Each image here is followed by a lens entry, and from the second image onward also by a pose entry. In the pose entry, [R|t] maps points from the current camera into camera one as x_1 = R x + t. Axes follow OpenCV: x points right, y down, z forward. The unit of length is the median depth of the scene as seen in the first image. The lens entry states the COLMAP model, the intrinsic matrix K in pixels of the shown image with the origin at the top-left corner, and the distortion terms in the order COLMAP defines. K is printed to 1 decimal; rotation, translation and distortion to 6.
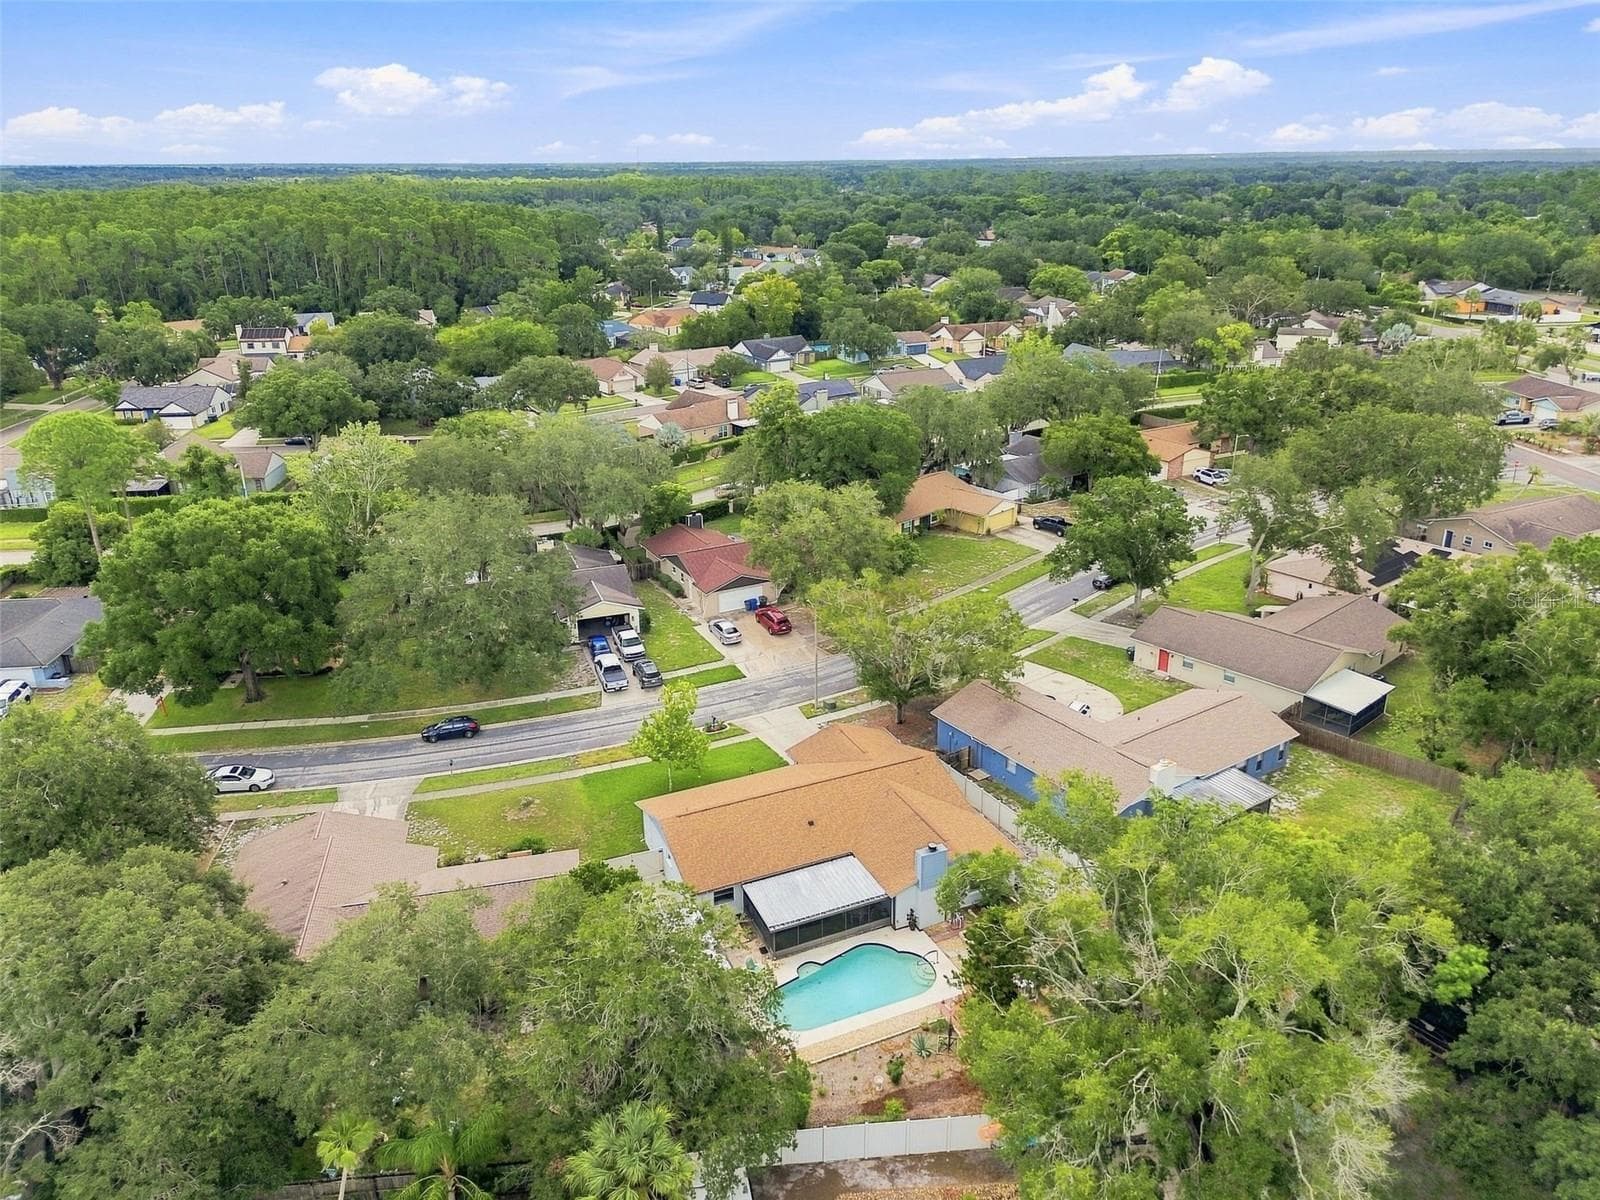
lens RADIAL K [[1130.7, 0, 805.2], [0, 1130.7, 599.5], [0, 0, 1]] dist [0.073843, -0.069962]
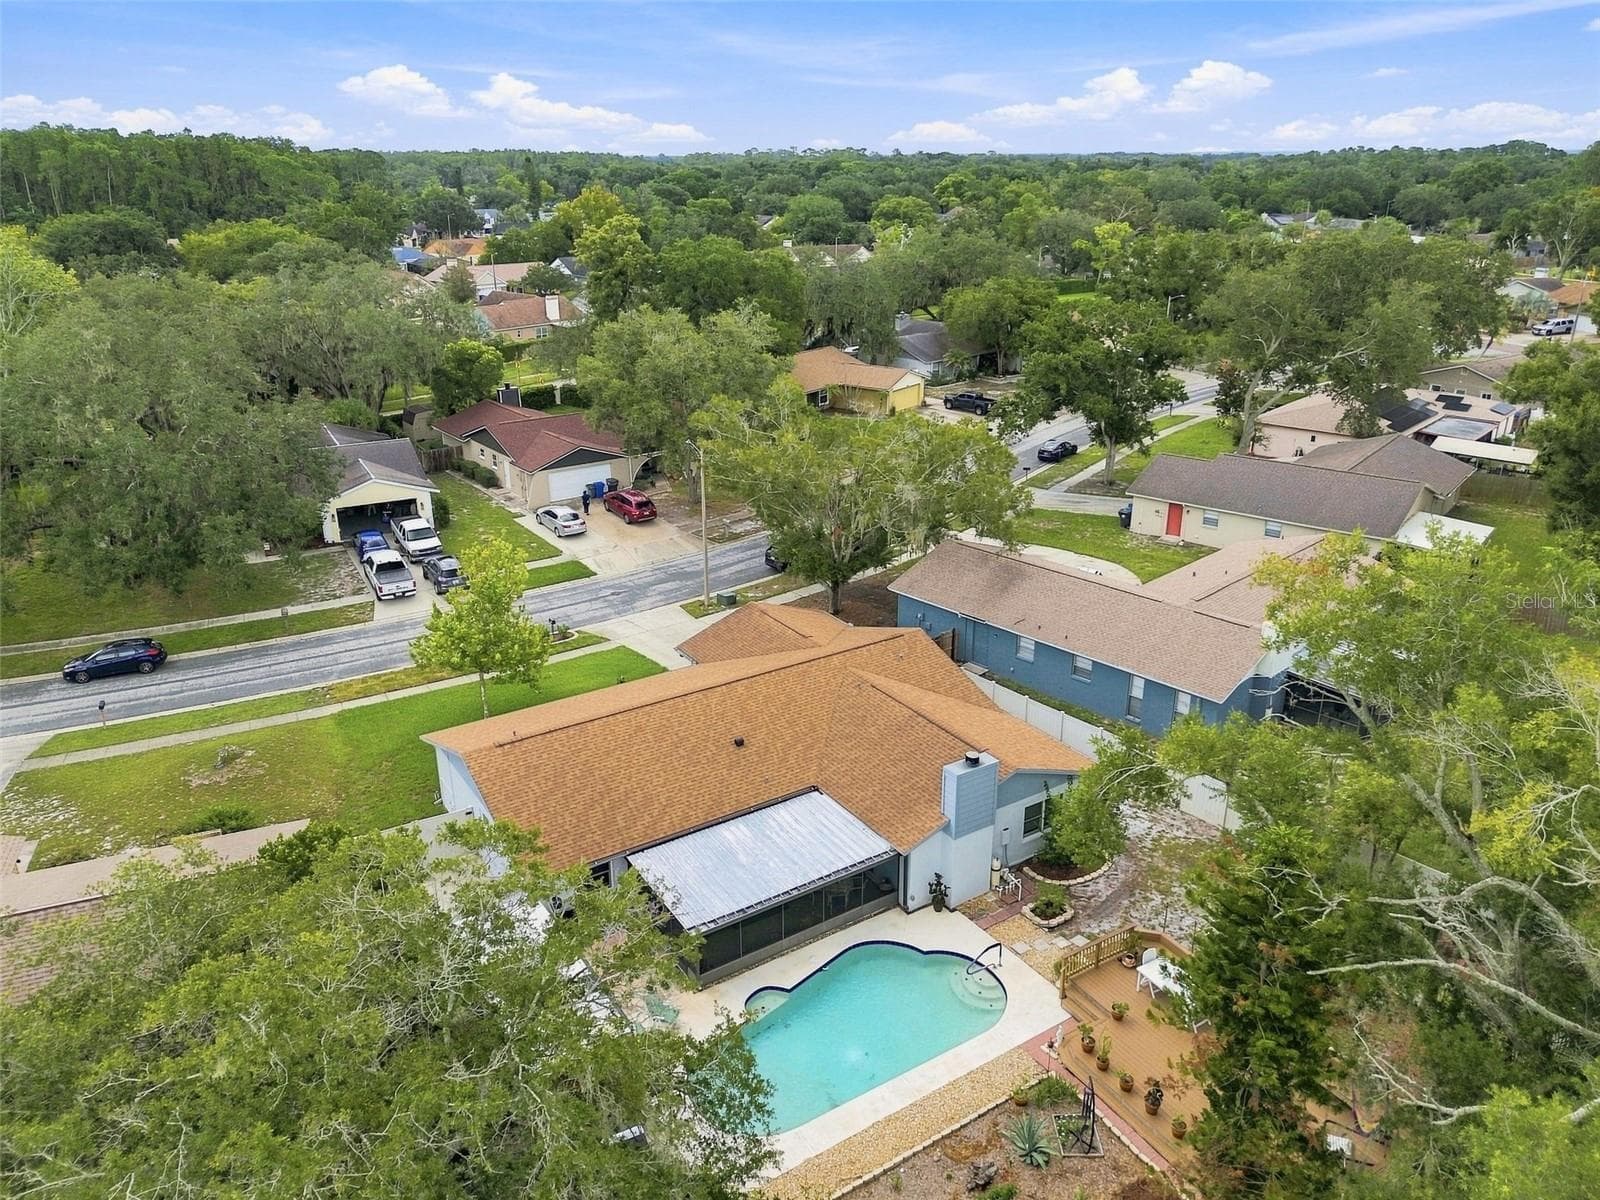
lens RADIAL K [[1130.7, 0, 805.2], [0, 1130.7, 599.5], [0, 0, 1]] dist [0.073843, -0.069962]
pose [[0.987700, -0.047100, 0.149097, -0.031924], [0.046827, 0.998889, 0.005340, 0.090402], [-0.149182, 0.001708, 0.988808, 0.313854]]
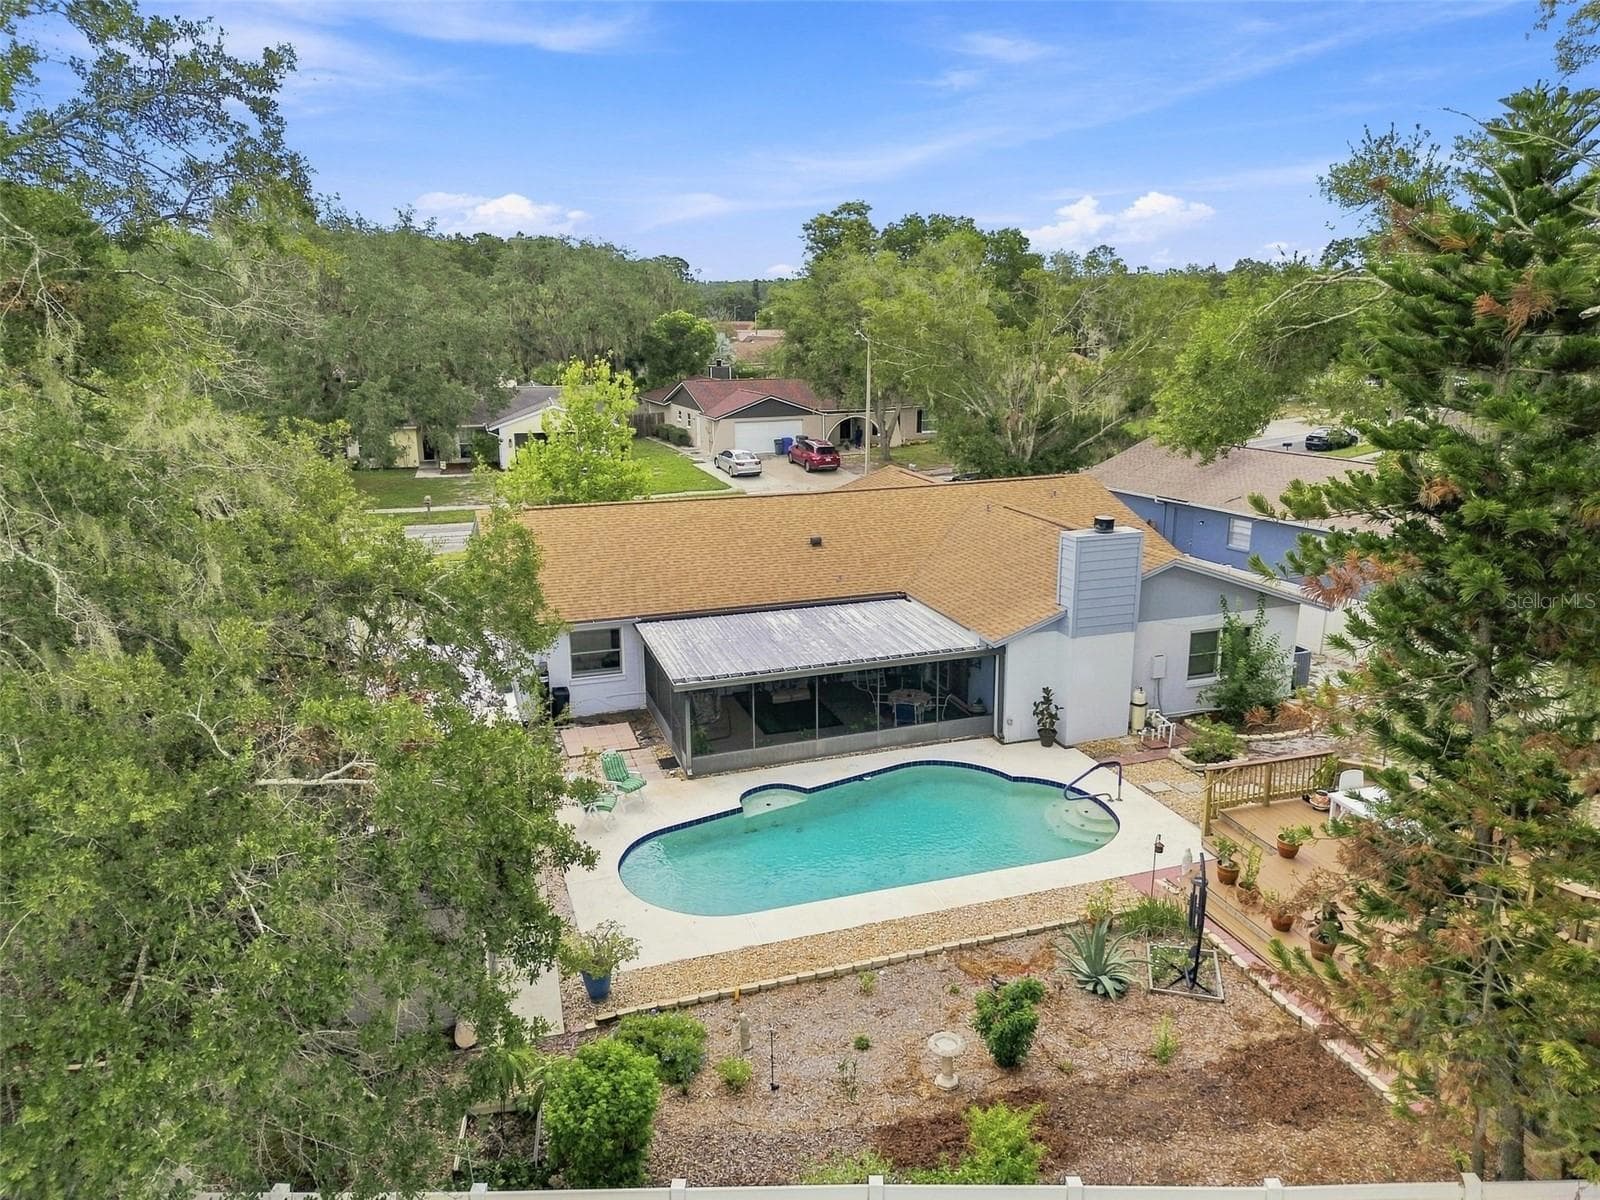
lens RADIAL K [[1130.7, 0, 805.2], [0, 1130.7, 599.5], [0, 0, 1]] dist [0.073843, -0.069962]
pose [[0.995879, 0.029063, -0.085912, 0.029322], [-0.038227, 0.993522, -0.107021, 0.196120], [0.082245, 0.109865, 0.990538, 0.407550]]
